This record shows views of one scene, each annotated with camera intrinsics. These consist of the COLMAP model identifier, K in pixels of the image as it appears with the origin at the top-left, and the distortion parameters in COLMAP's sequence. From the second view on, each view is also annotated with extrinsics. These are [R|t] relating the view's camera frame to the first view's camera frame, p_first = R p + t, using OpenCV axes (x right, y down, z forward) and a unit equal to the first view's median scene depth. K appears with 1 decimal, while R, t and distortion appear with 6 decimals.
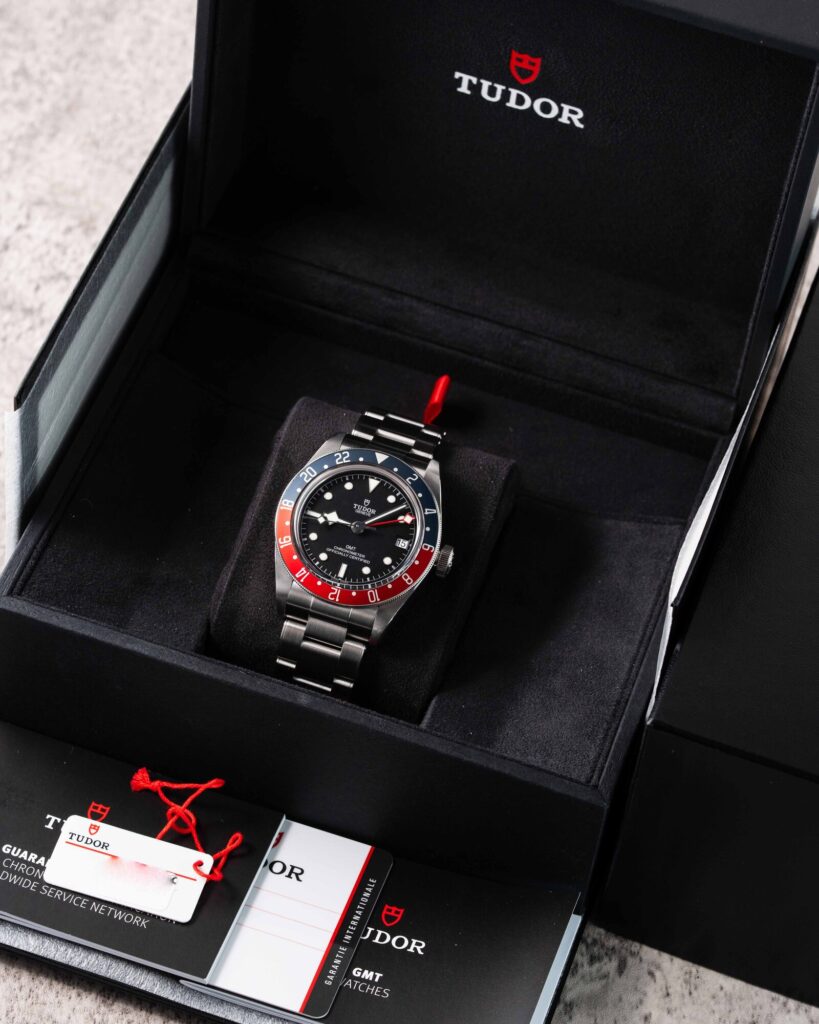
lens RADIAL K [[4563.9, 0, 411.6], [0, 4563.9, 512.3], [0, 0, 1]] dist [-0.106809, 0.000000]
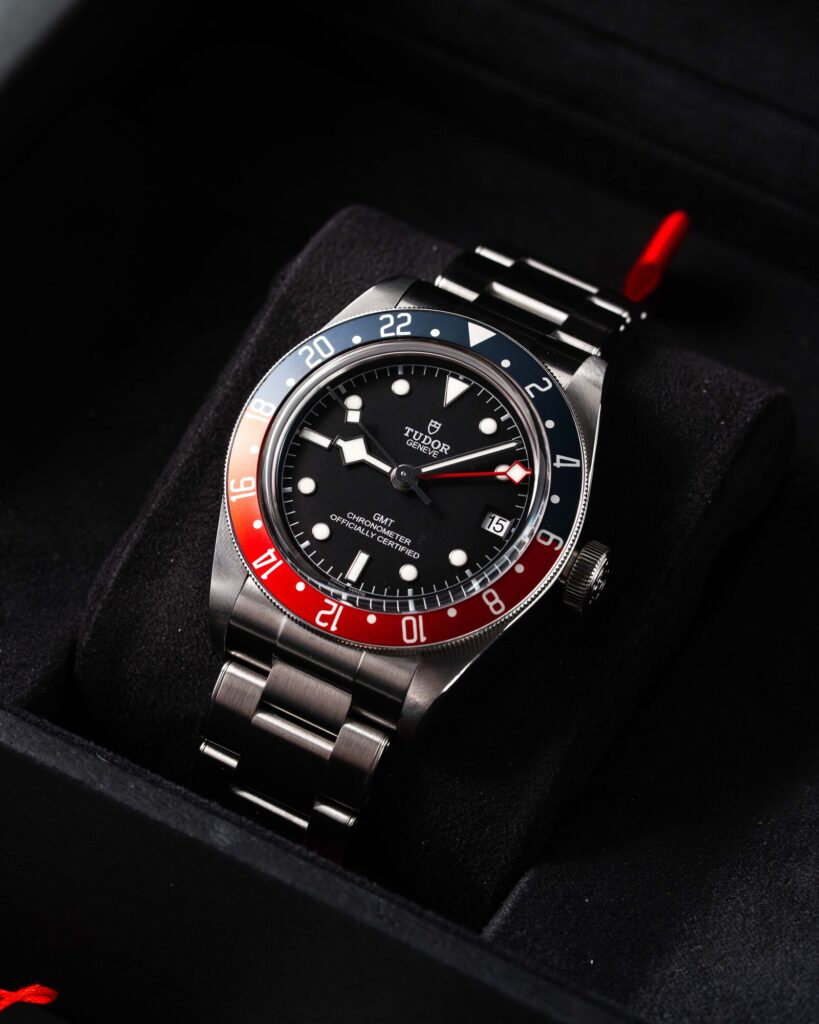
lens RADIAL K [[4563.9, 0, 403.5], [0, 4563.9, 509.5], [0, 0, 1]] dist [-0.106809, 0.000000]
pose [[0.982905, 0.122426, -0.137511, 0.050876], [-0.128190, 0.991172, -0.033840, 0.021826], [0.132154, 0.050889, 0.989922, 0.549241]]
